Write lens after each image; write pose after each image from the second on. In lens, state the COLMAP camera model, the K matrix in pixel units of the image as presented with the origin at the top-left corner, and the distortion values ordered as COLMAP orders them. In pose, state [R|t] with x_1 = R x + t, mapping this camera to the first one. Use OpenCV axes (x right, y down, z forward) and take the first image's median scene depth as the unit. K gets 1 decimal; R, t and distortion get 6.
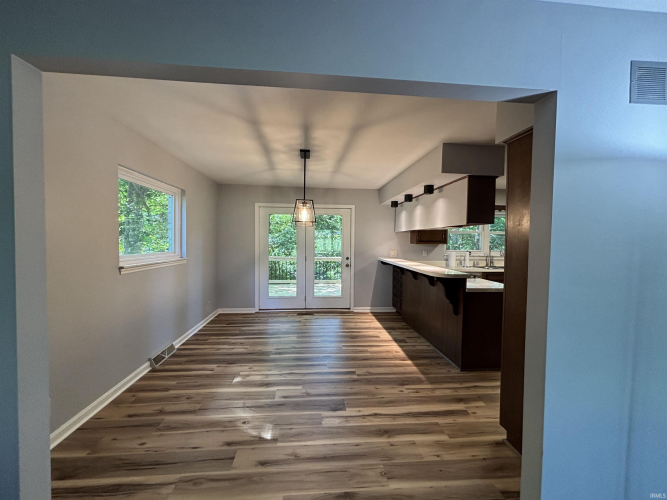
lens RADIAL K [[270.5, 0, 333.4], [0, 270.5, 248.9], [0, 0, 1]] dist [-0.000895, 0.000121]
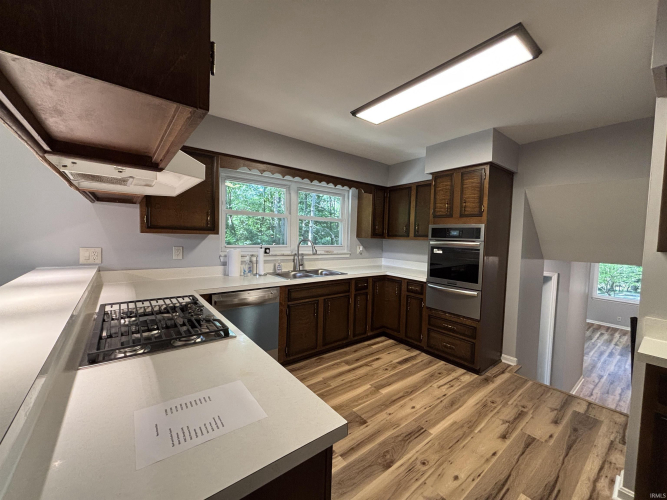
lens RADIAL K [[270.5, 0, 333.7], [0, 270.5, 247.6], [0, 0, 1]] dist [-0.000895, 0.000121]
pose [[0.830151, -0.017366, 0.557268, 0.318737], [0.000785, 0.999550, 0.029980, -0.007398], [-0.557538, -0.024450, 0.829791, 0.466674]]
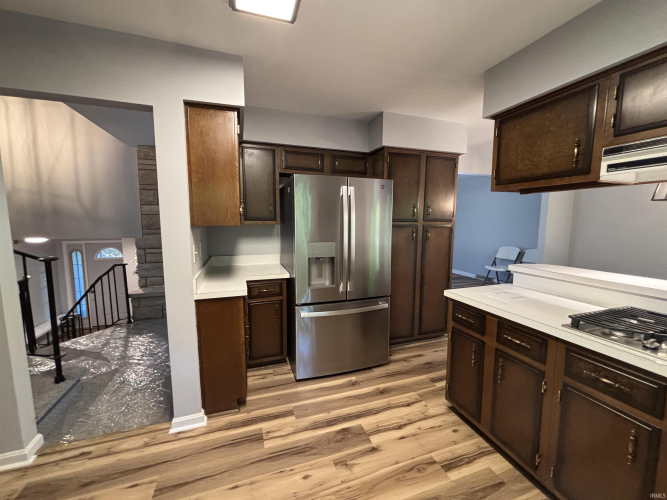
lens RADIAL K [[270.5, 0, 330.3], [0, 270.5, 248.6], [0, 0, 1]] dist [-0.000895, 0.000121]
pose [[-0.971029, 0.010259, -0.238742, 0.646270], [-0.022023, 0.990984, 0.132157, -0.018643], [0.237946, 0.133586, -0.962048, 0.894898]]
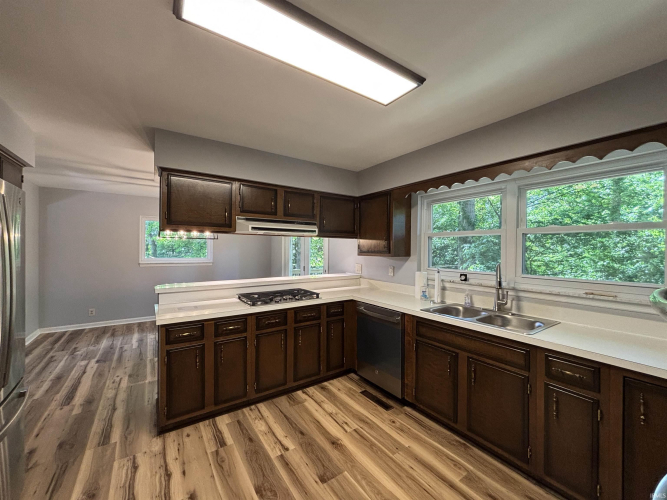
lens RADIAL K [[270.5, 0, 332.6], [0, 270.5, 250.2], [0, 0, 1]] dist [-0.000895, 0.000121]
pose [[0.497034, -0.001584, -0.867729, 0.868884], [-0.028965, 0.999411, -0.018415, -0.016703], [0.867247, 0.034287, 0.496696, 0.600347]]
